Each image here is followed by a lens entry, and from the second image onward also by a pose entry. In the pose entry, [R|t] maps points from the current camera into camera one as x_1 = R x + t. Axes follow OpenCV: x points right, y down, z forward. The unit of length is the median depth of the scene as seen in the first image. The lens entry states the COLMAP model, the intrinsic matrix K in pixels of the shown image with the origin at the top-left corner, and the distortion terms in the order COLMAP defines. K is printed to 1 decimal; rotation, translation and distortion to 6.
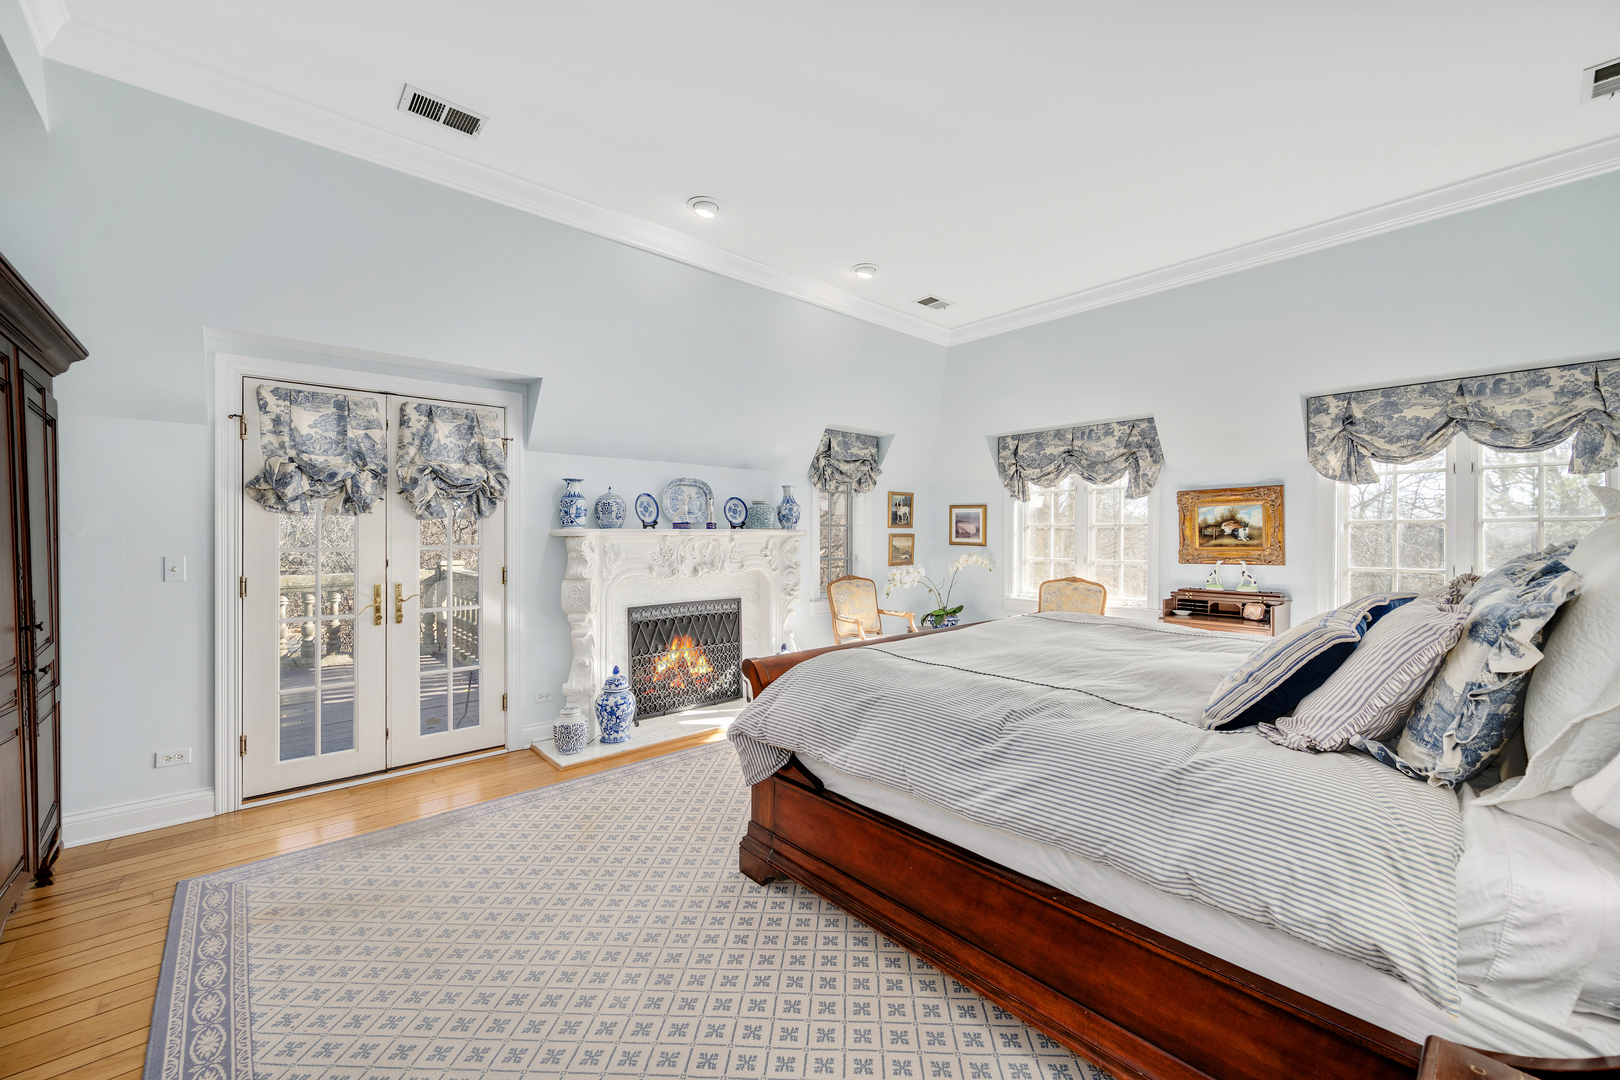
lens RADIAL K [[614.5, 0, 804.0], [0, 614.5, 540.1], [0, 0, 1]] dist [-0.001621, -0.000018]
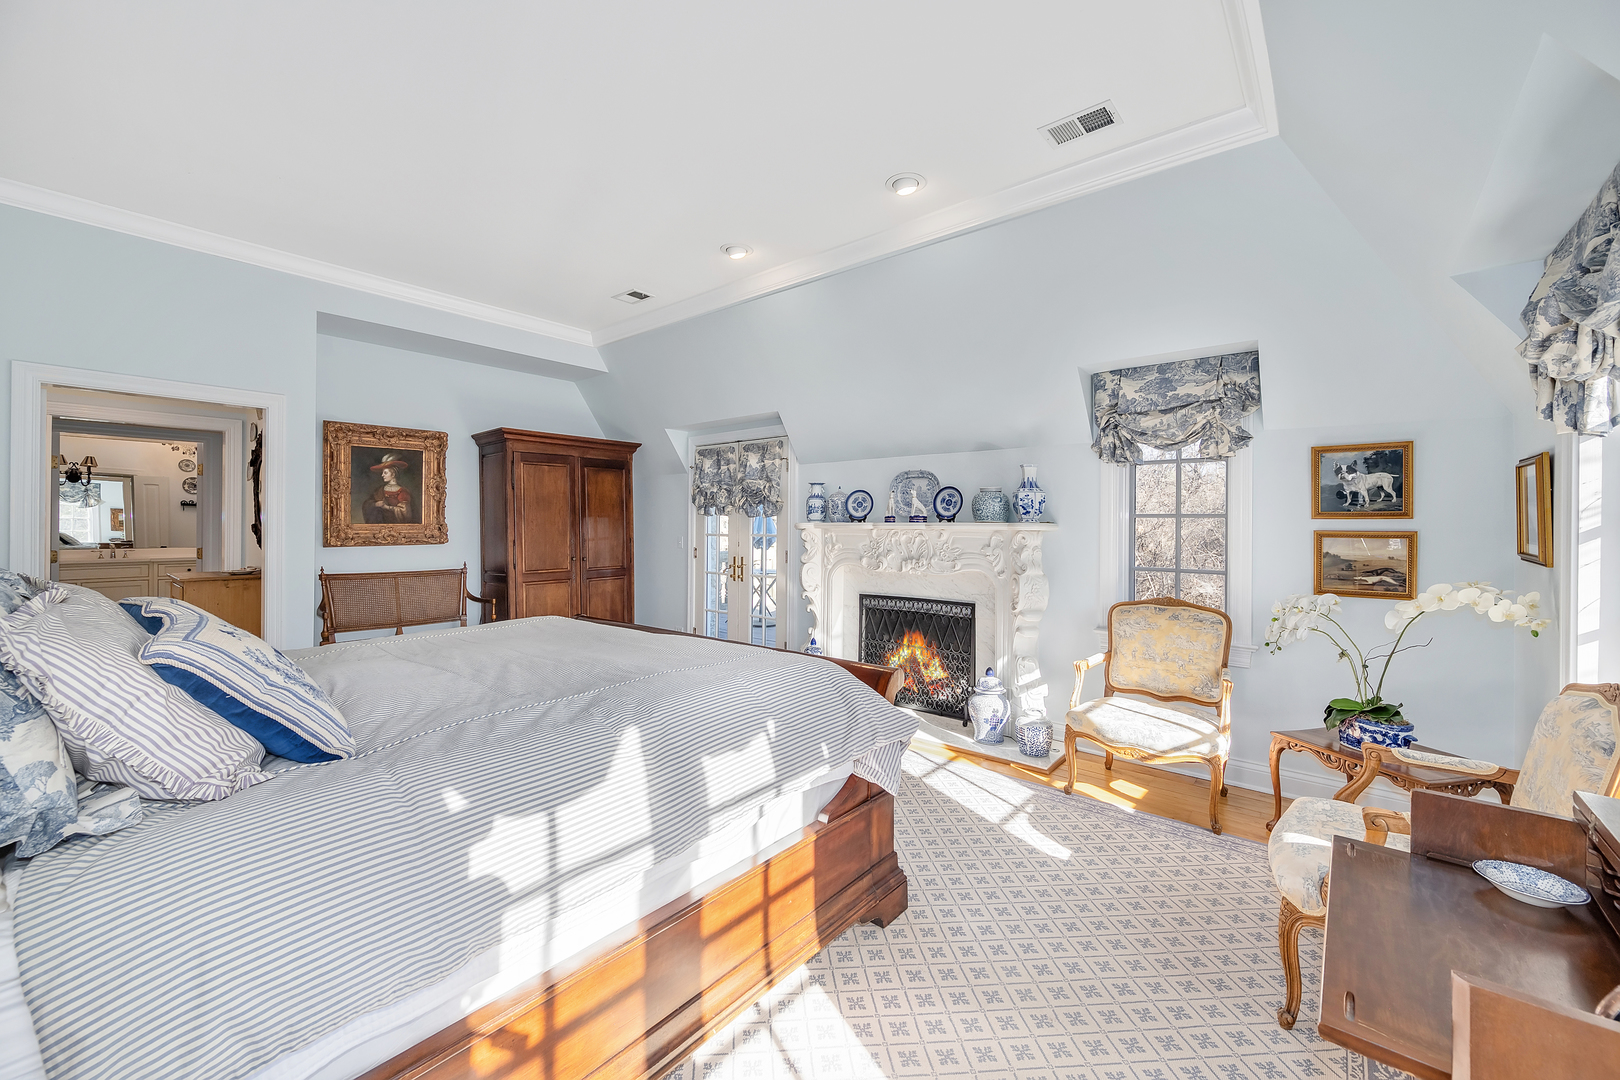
lens RADIAL K [[656.3, 0, 802.0], [0, 656.3, 525.7], [0, 0, 1]] dist [0.003479, 0.000083]
pose [[0.155034, 0.000697, -0.987909, 0.780203], [-0.014985, 0.999886, -0.001646, -0.008451], [0.987796, 0.015059, 0.155026, 0.640990]]
